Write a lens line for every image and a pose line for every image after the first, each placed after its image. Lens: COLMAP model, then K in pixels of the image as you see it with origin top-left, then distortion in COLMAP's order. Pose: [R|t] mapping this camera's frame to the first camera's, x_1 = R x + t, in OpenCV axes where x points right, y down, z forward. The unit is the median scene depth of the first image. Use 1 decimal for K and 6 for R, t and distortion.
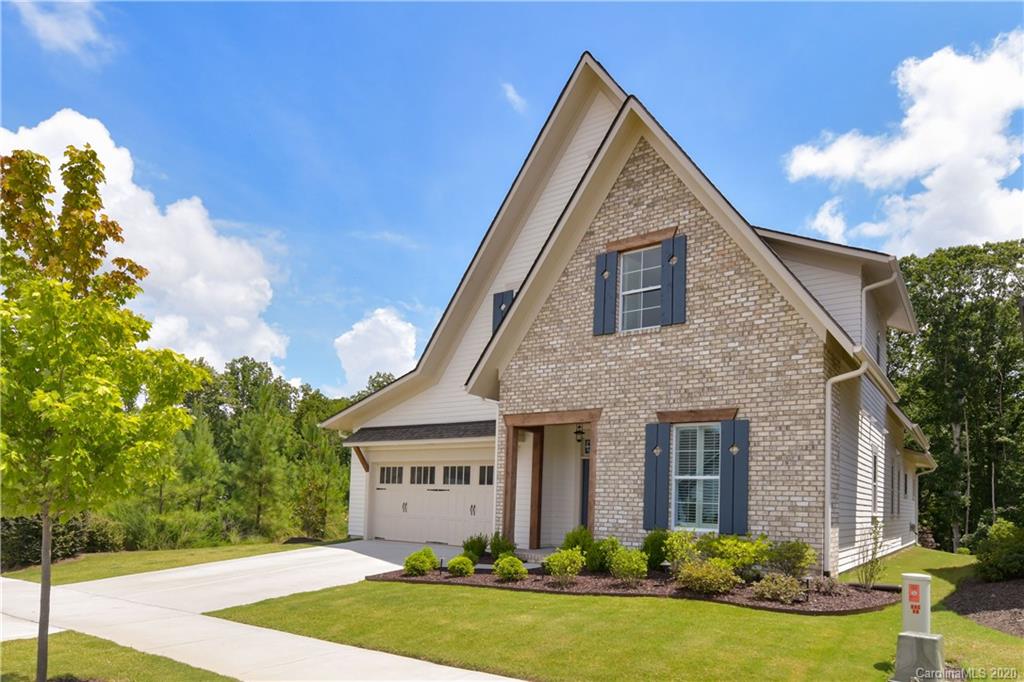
lens RADIAL K [[401.2, 0, 511.2], [0, 401.2, 330.5], [0, 0, 1]] dist [0.006235, -0.001952]
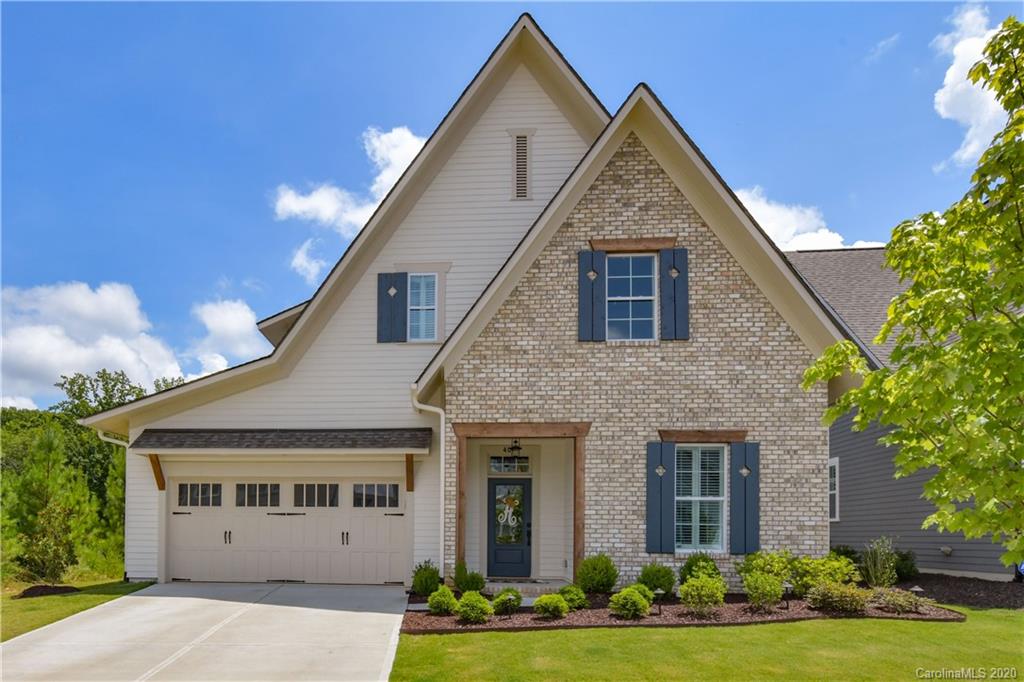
lens RADIAL K [[462.3, 0, 512.1], [0, 462.3, 351.7], [0, 0, 1]] dist [0.004130, -0.000406]
pose [[0.929456, 0.115572, 0.350363, -0.324778], [-0.130392, 0.991282, 0.018920, 0.040905], [-0.345122, -0.063270, 0.936423, 0.103538]]
